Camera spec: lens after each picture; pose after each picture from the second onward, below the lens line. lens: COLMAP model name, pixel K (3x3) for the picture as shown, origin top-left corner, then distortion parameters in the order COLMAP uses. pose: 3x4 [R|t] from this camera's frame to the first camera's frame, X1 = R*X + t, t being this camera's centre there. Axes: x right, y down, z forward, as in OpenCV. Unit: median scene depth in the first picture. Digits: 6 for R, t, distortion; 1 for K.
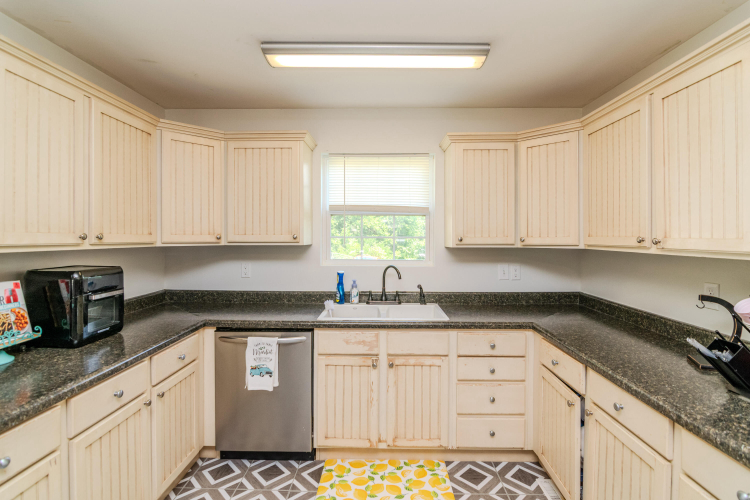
lens RADIAL K [[364.9, 0, 377.6], [0, 364.9, 239.8], [0, 0, 1]] dist [-0.014092, -0.001174]
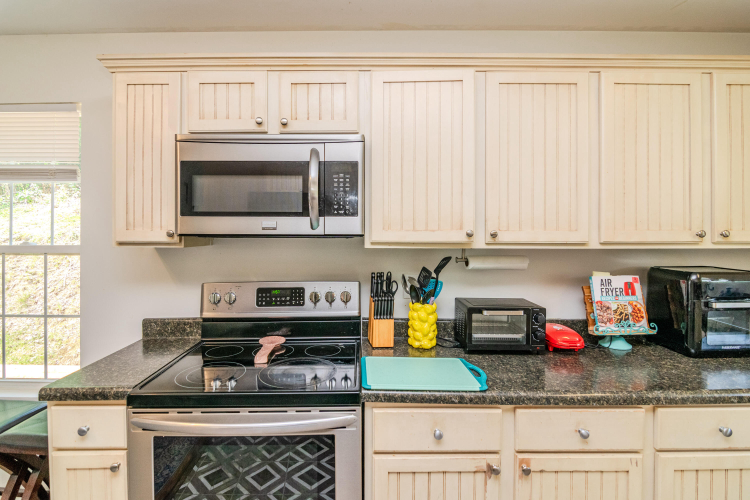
lens RADIAL K [[364.9, 0, 369.6], [0, 364.9, 236.5], [0, 0, 1]] dist [-0.014092, -0.001174]
pose [[0.008264, 0.001776, -0.999964, 0.043459], [-0.002988, 0.999994, 0.001751, -0.001266], [0.999961, 0.002974, 0.008269, 0.139520]]
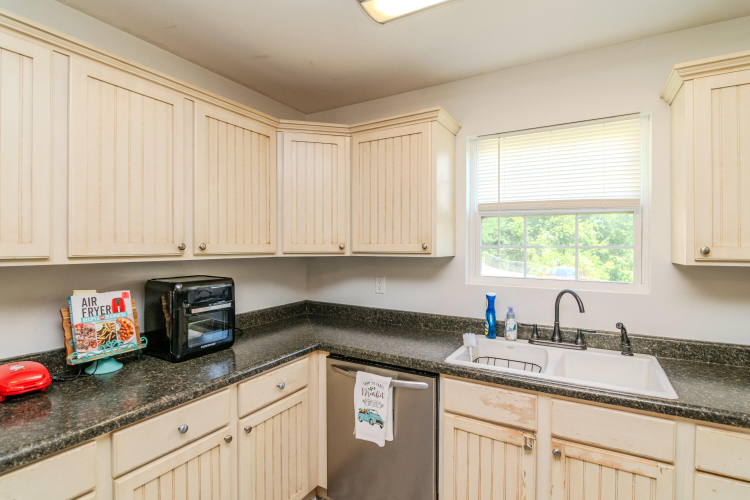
lens RADIAL K [[364.9, 0, 370.8], [0, 364.9, 247.9], [0, 0, 1]] dist [-0.014092, -0.001174]
pose [[0.865499, 0.003340, -0.500900, 0.072336], [-0.003332, 0.999994, 0.000910, -0.006342], [0.500900, 0.000881, 0.865505, 0.319656]]
